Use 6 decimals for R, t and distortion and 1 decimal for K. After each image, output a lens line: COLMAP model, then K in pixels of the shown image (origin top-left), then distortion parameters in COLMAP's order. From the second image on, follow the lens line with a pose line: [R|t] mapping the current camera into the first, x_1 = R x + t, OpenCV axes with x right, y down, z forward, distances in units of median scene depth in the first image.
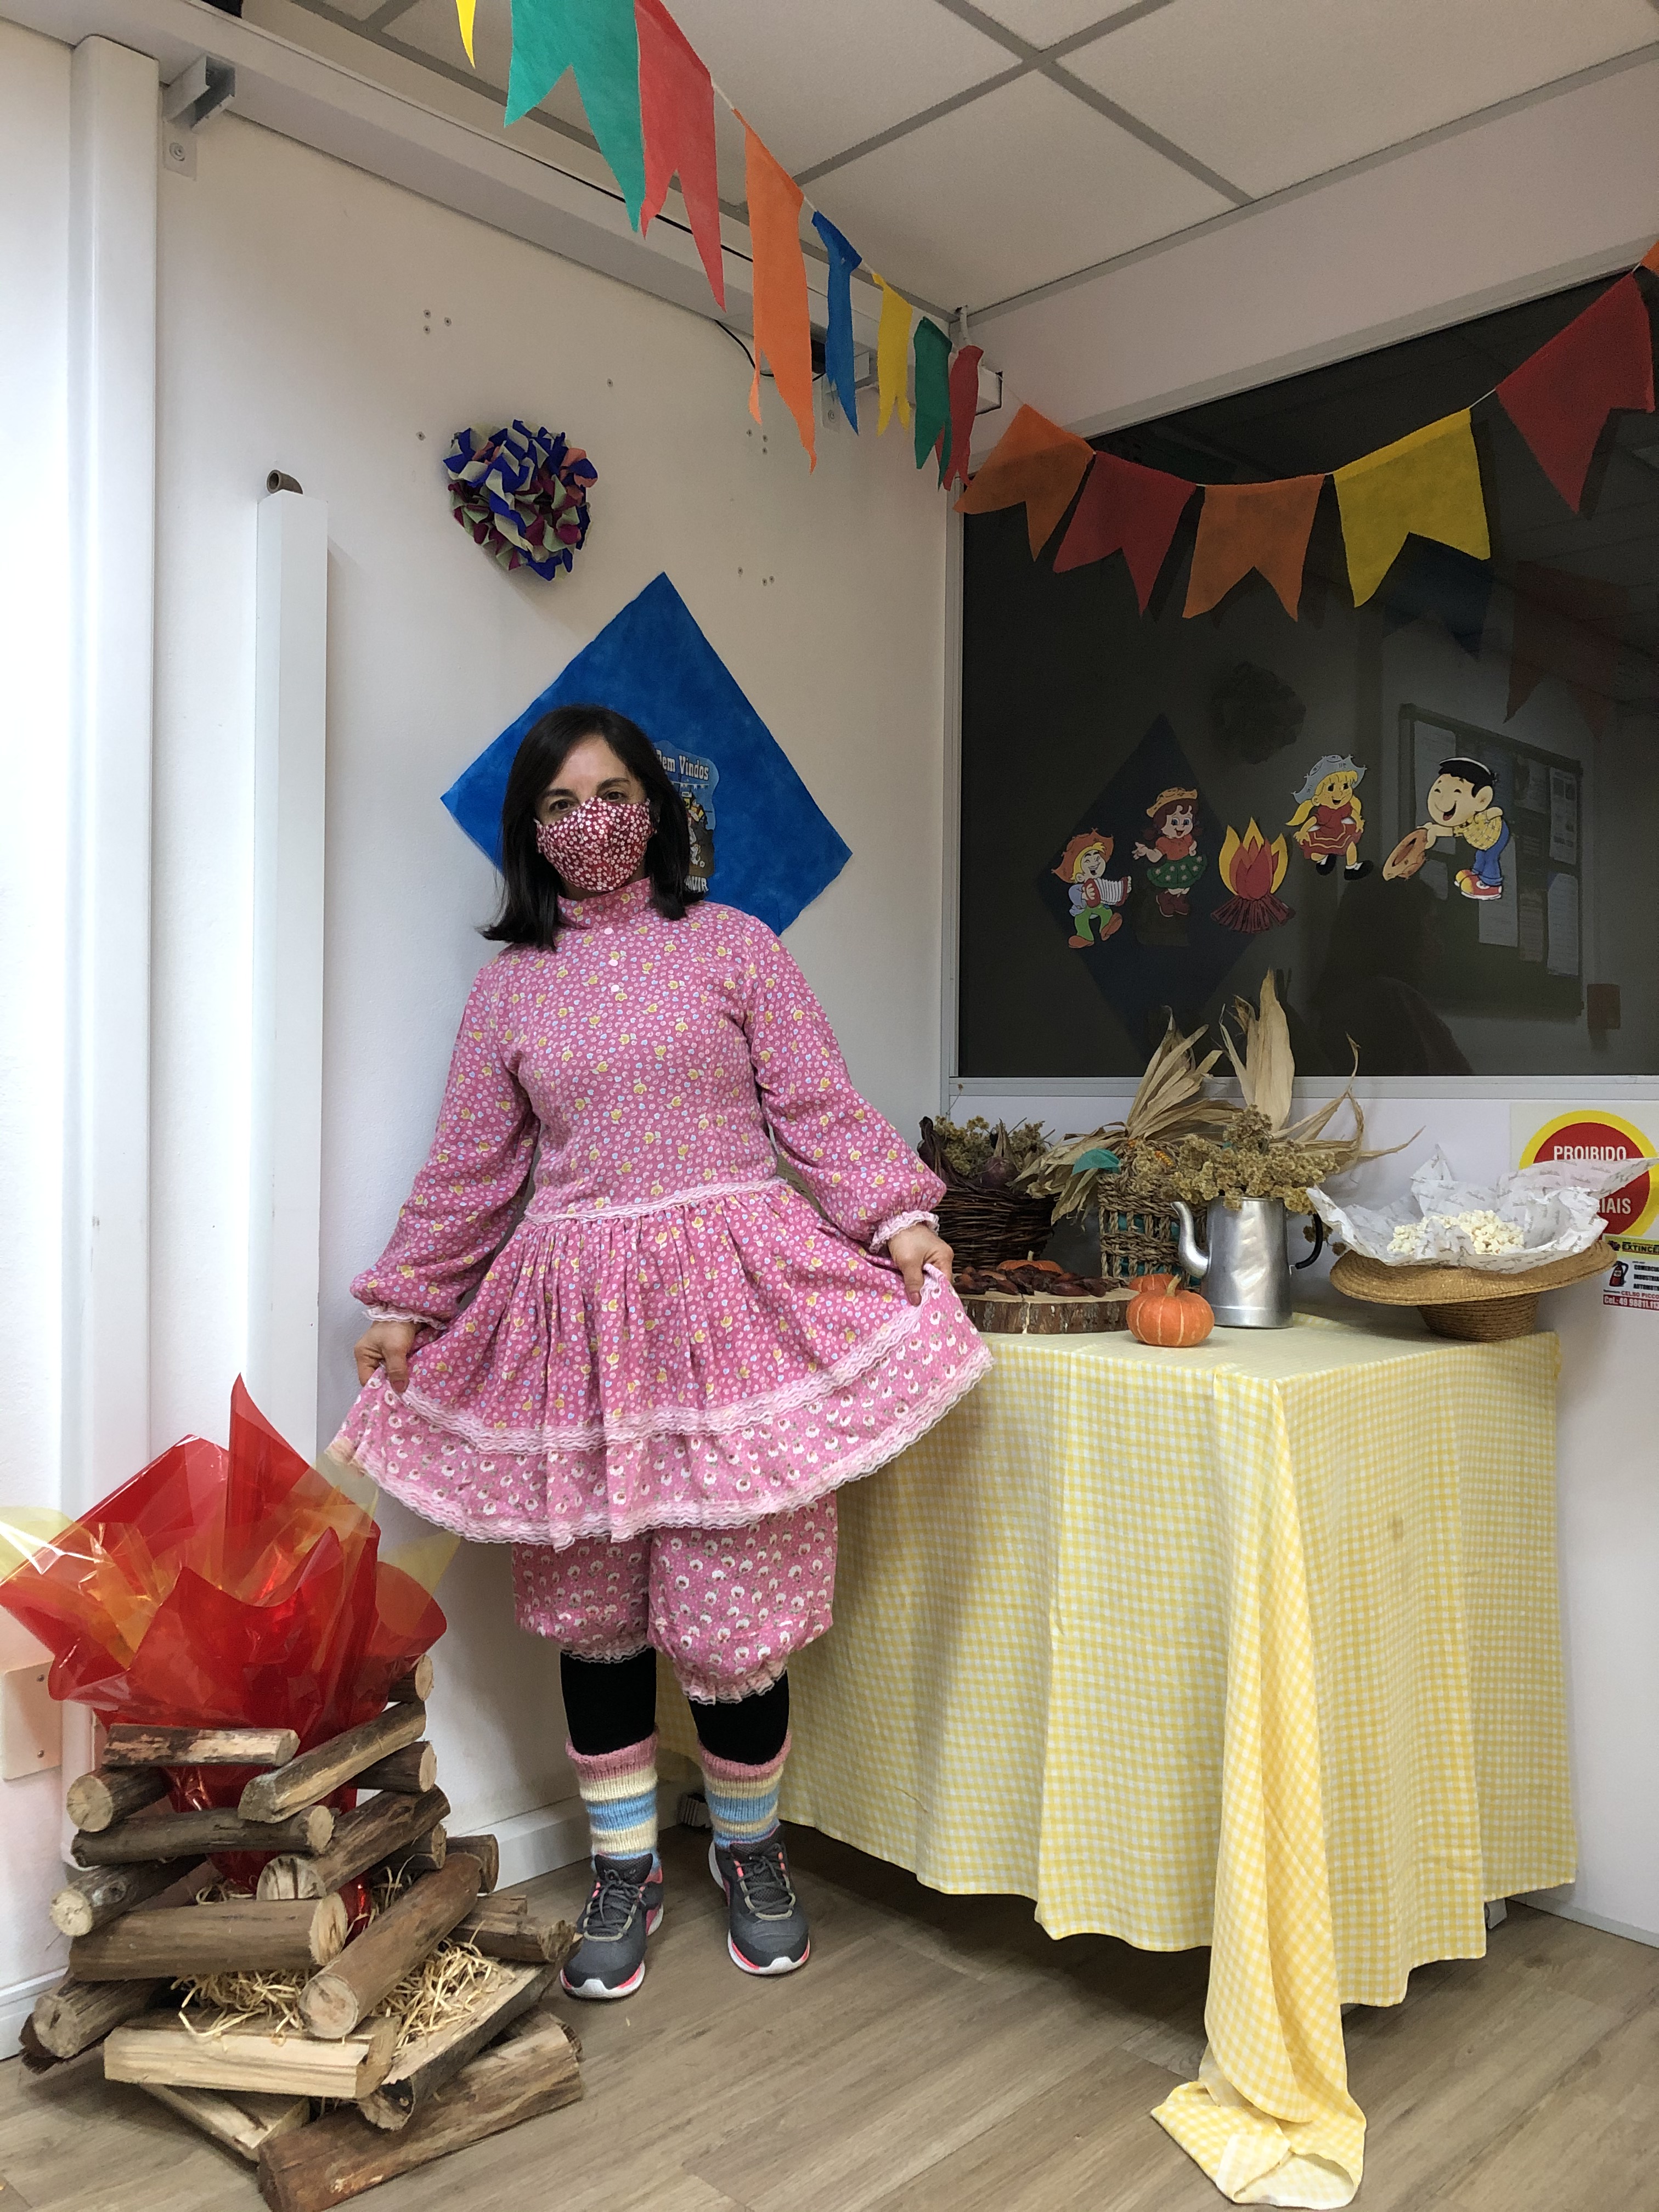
lens RADIAL K [[1809.4, 0, 830.1], [0, 1809.4, 1089.1], [0, 0, 1]] dist [0.019207, -0.006209]
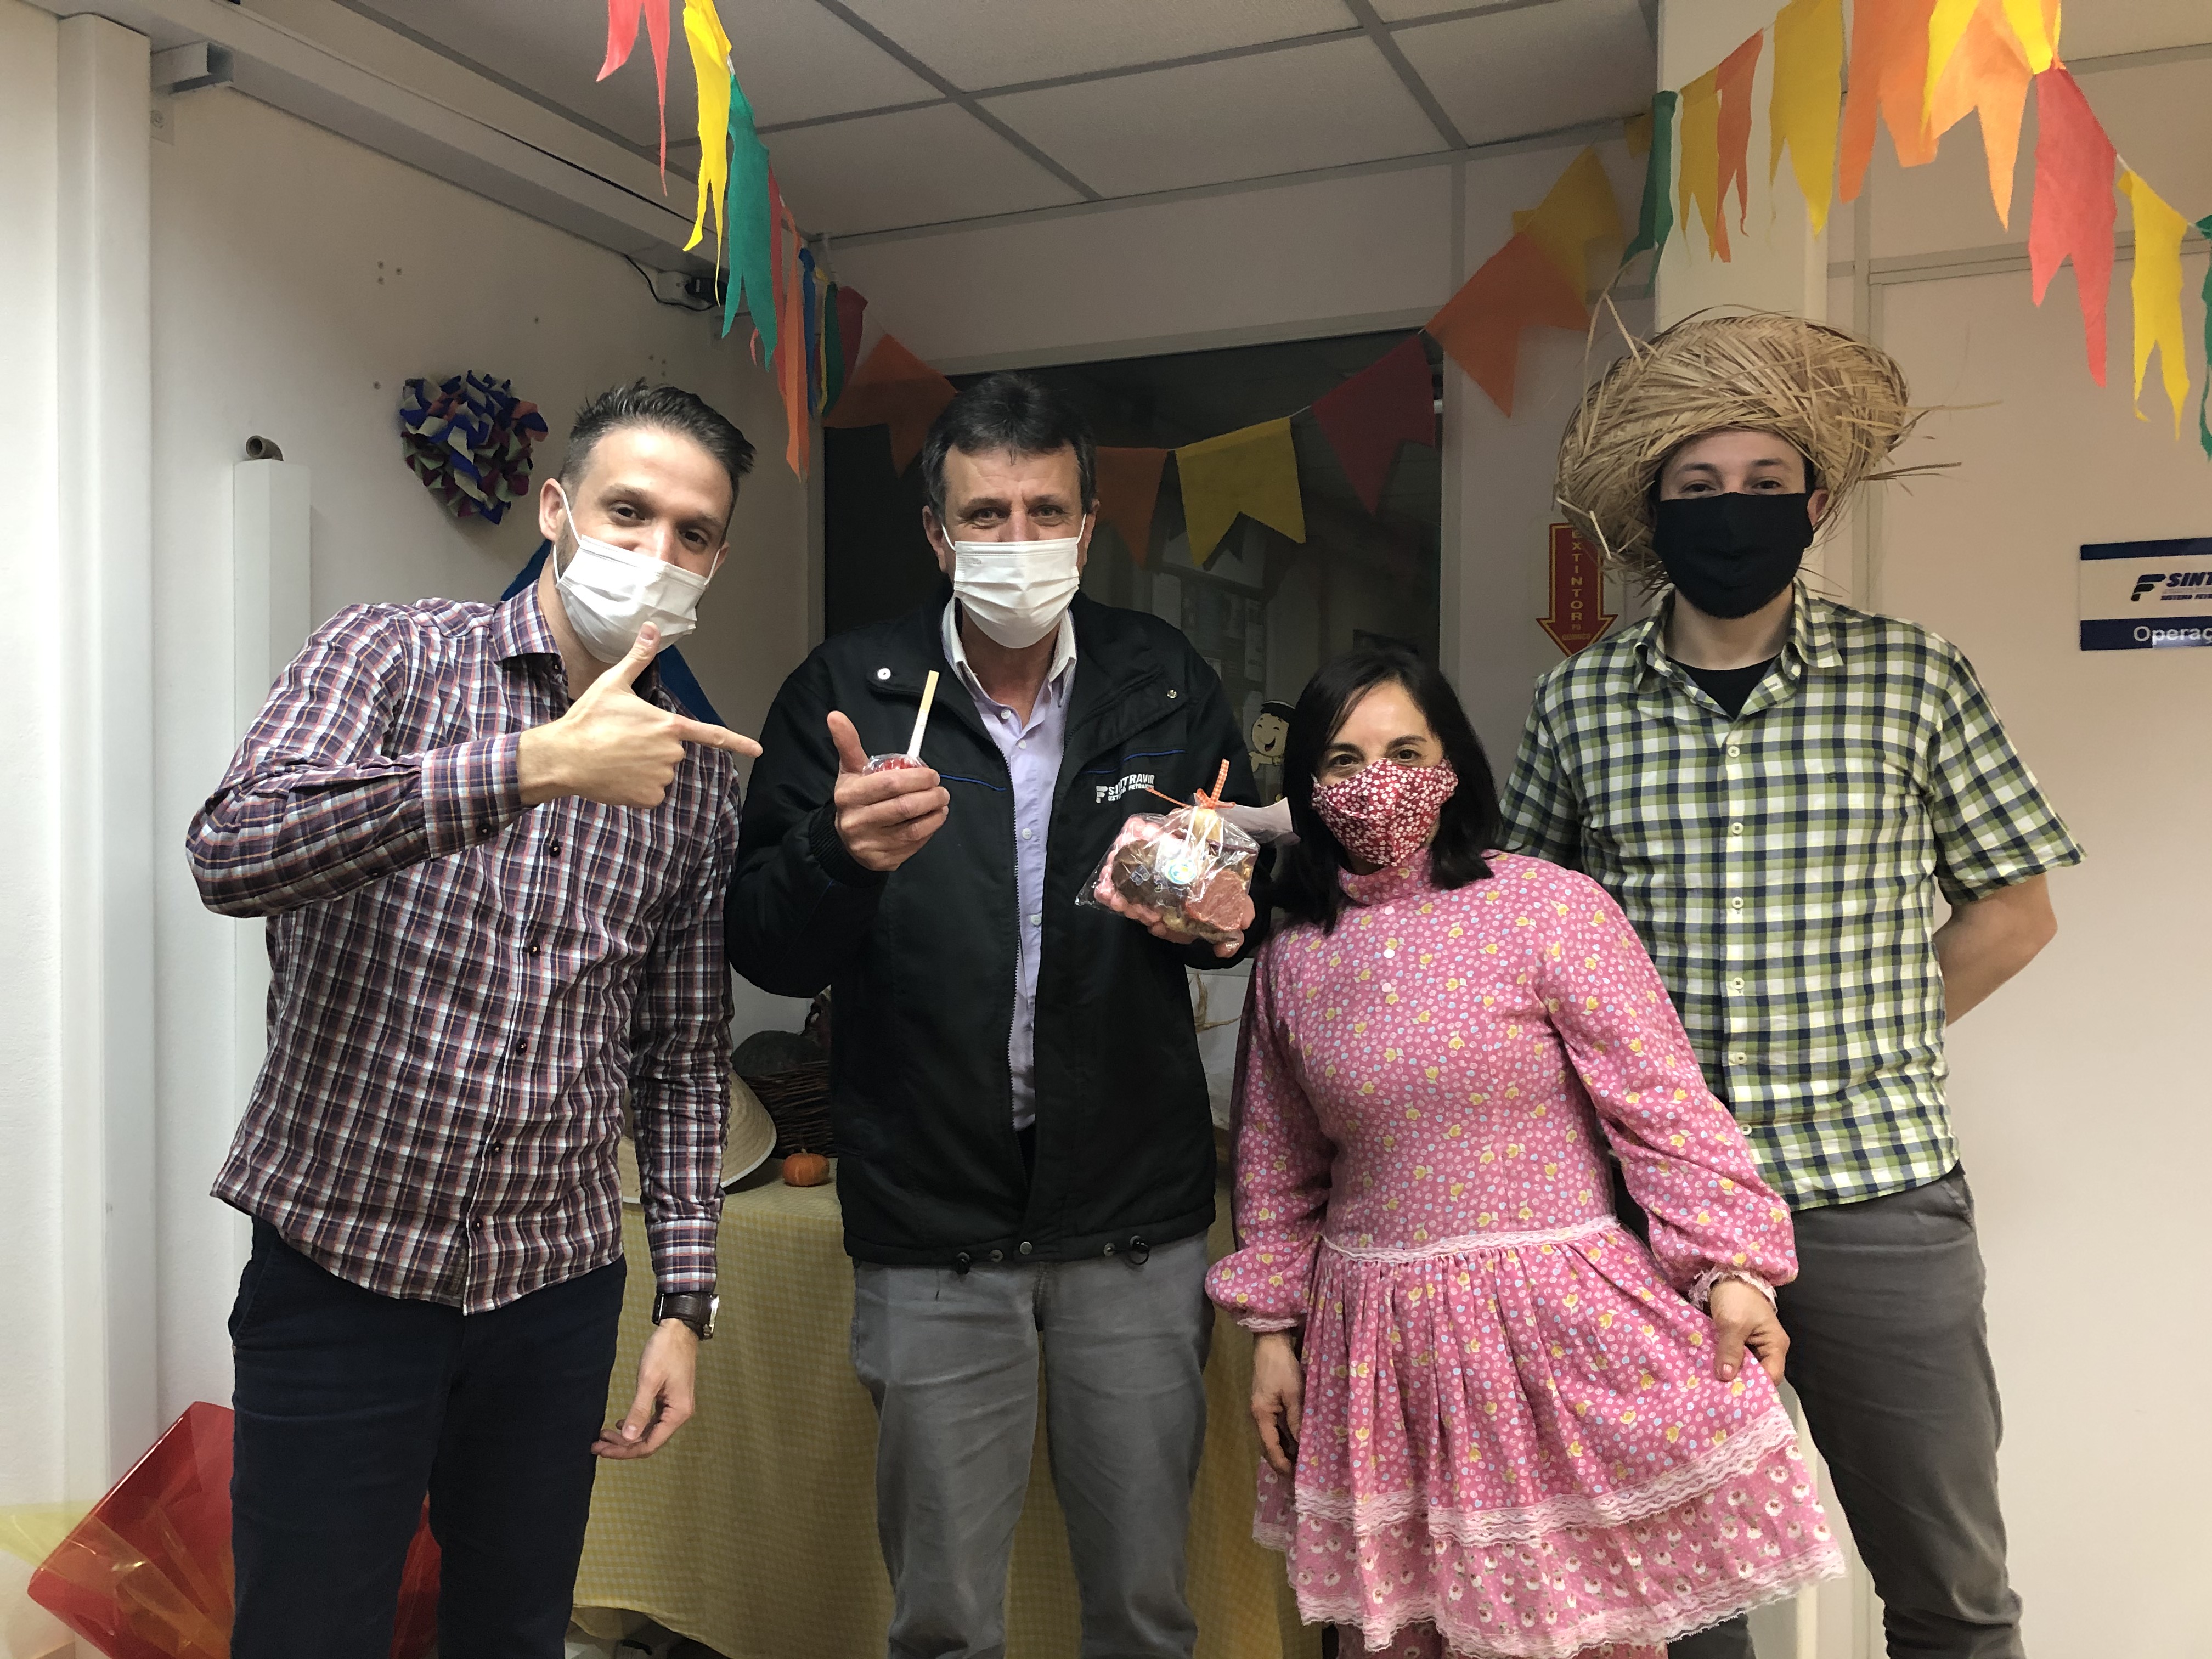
lens RADIAL K [[1809.4, 0, 1097.1], [0, 1809.4, 822.8], [0, 0, 1]] dist [0.019207, -0.006209]
pose [[0.936222, -0.013022, 0.351168, -0.199950], [0.002855, 0.999562, 0.029453, -0.137766], [-0.351398, -0.026572, 0.935849, -0.102167]]
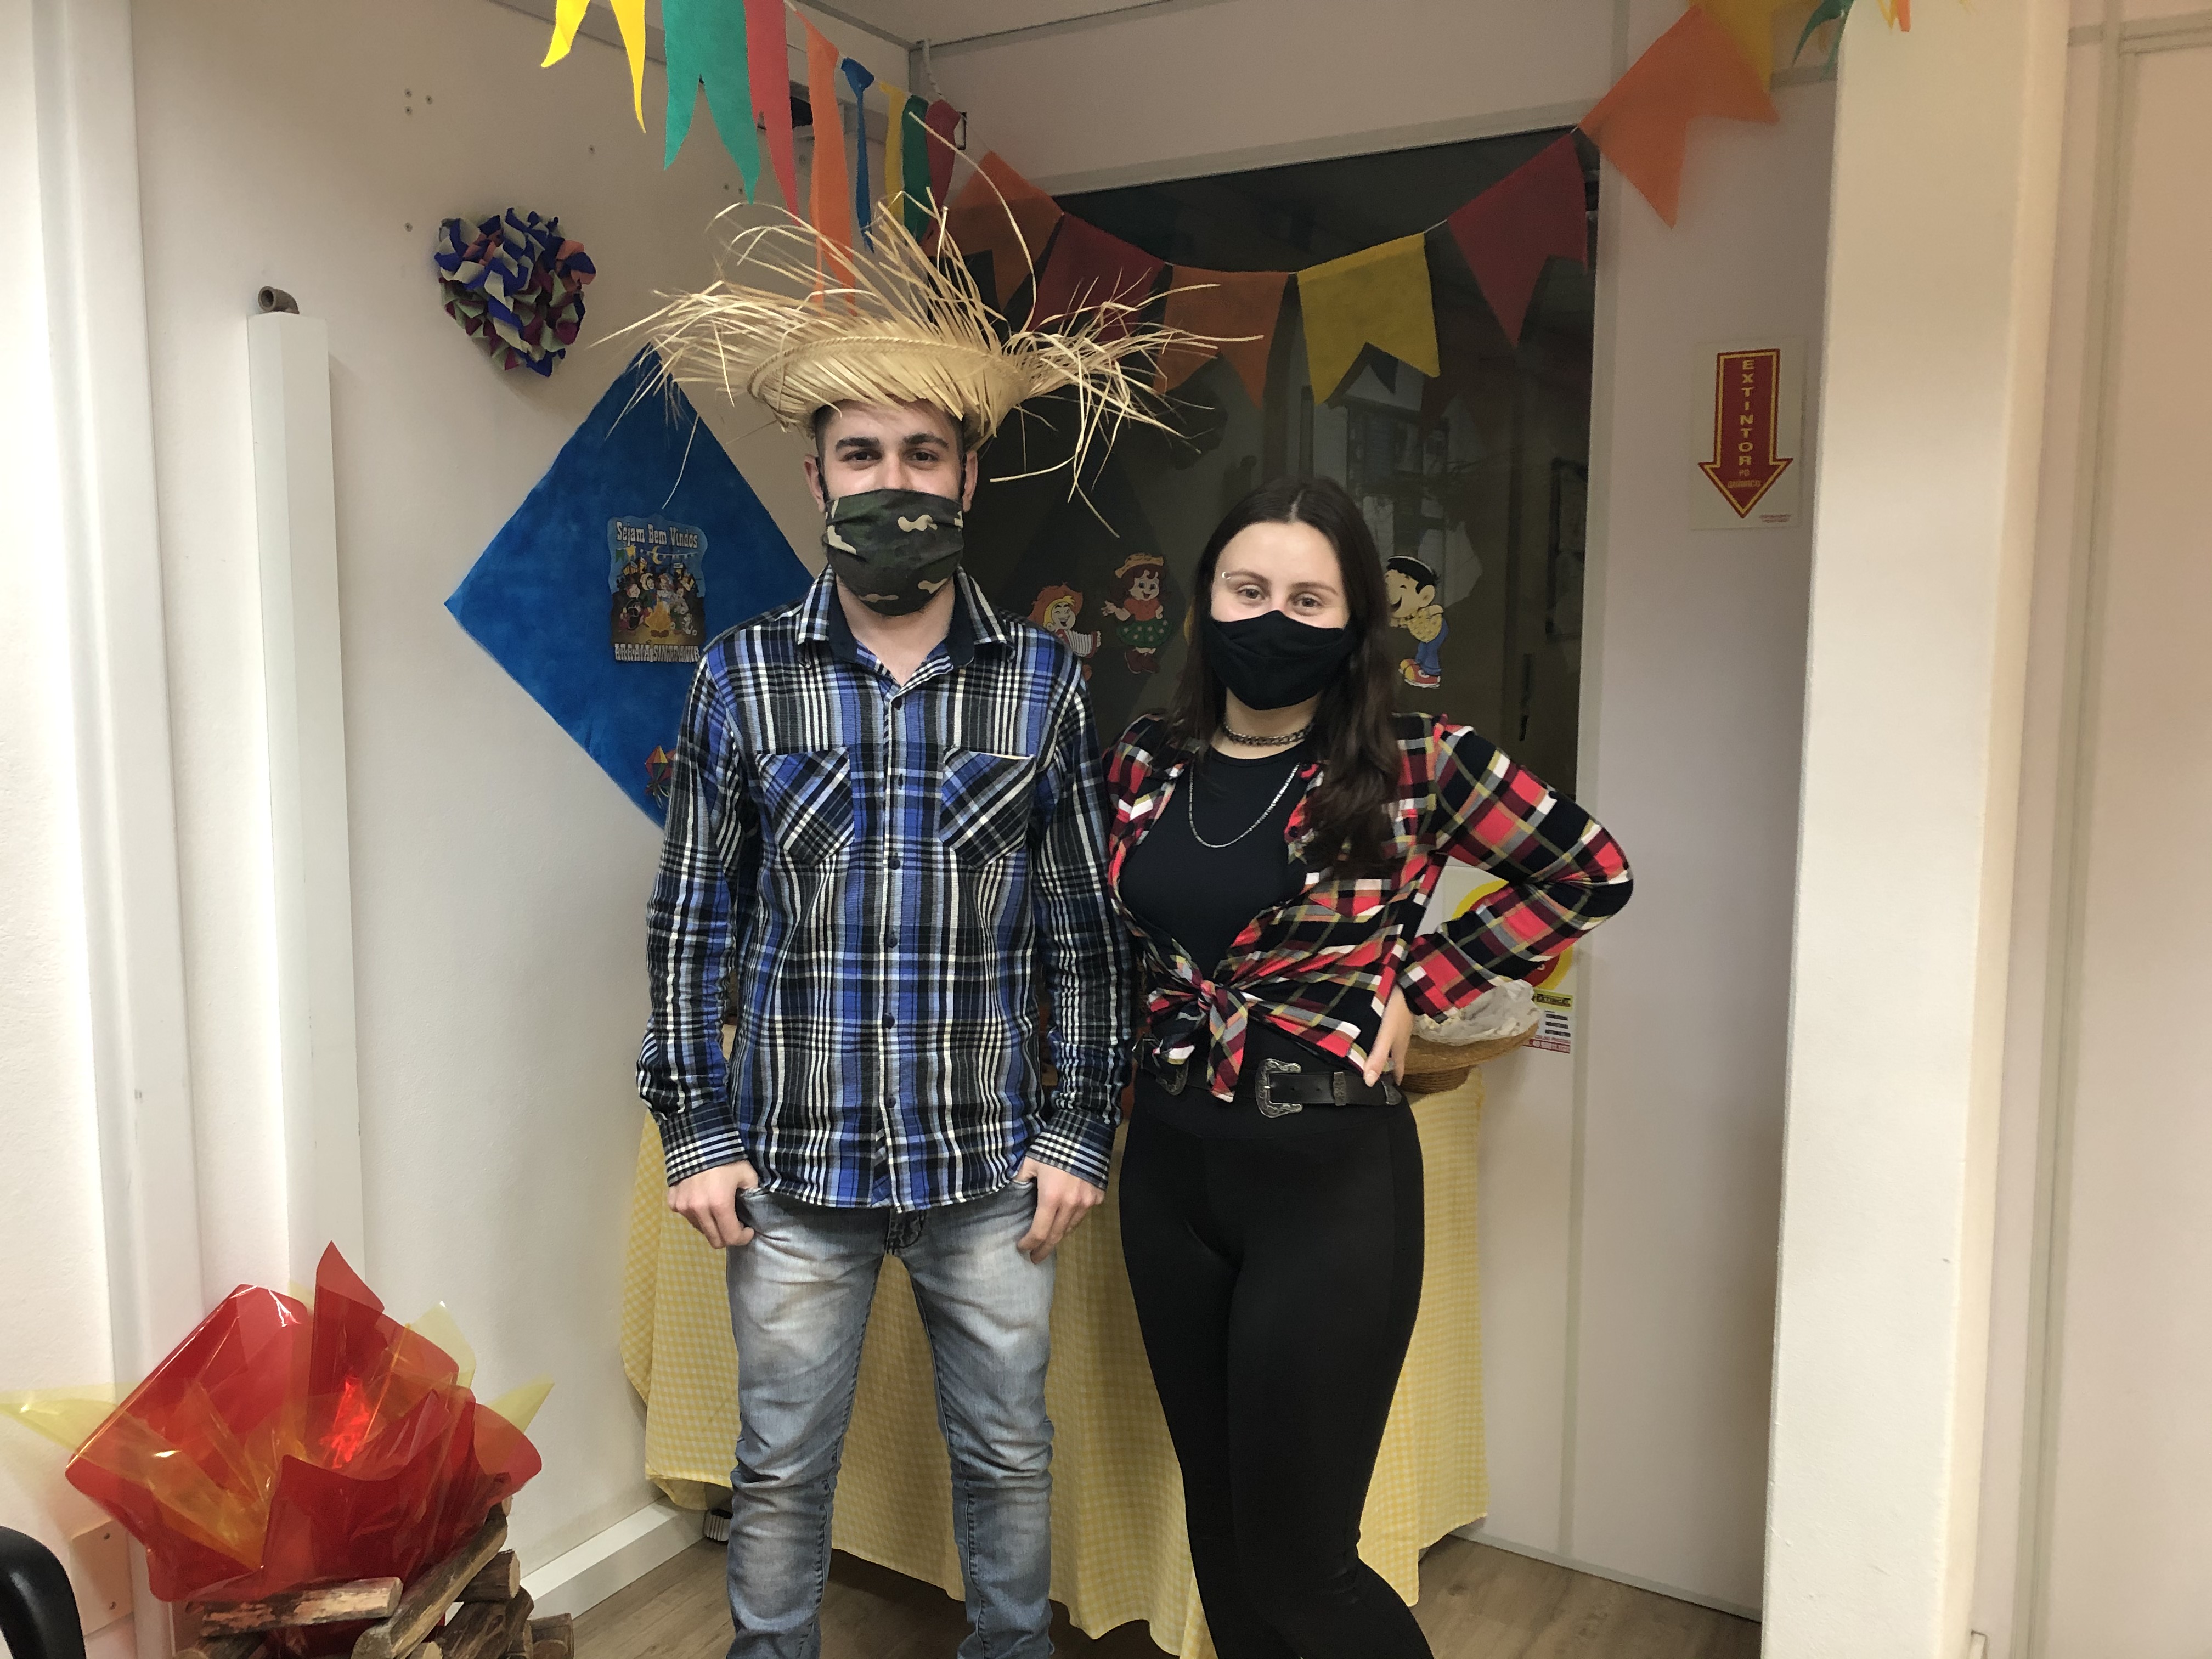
lens RADIAL K [[1809.4, 0, 1078.0], [0, 1809.4, 821.7], [0, 0, 1]] dist [0.019207, -0.006209]
pose [[0.974315, -0.030183, 0.223159, -0.100677], [0.002184, 0.992197, 0.124663, -0.161601], [-0.225180, -0.120974, 0.966778, -0.043474]]
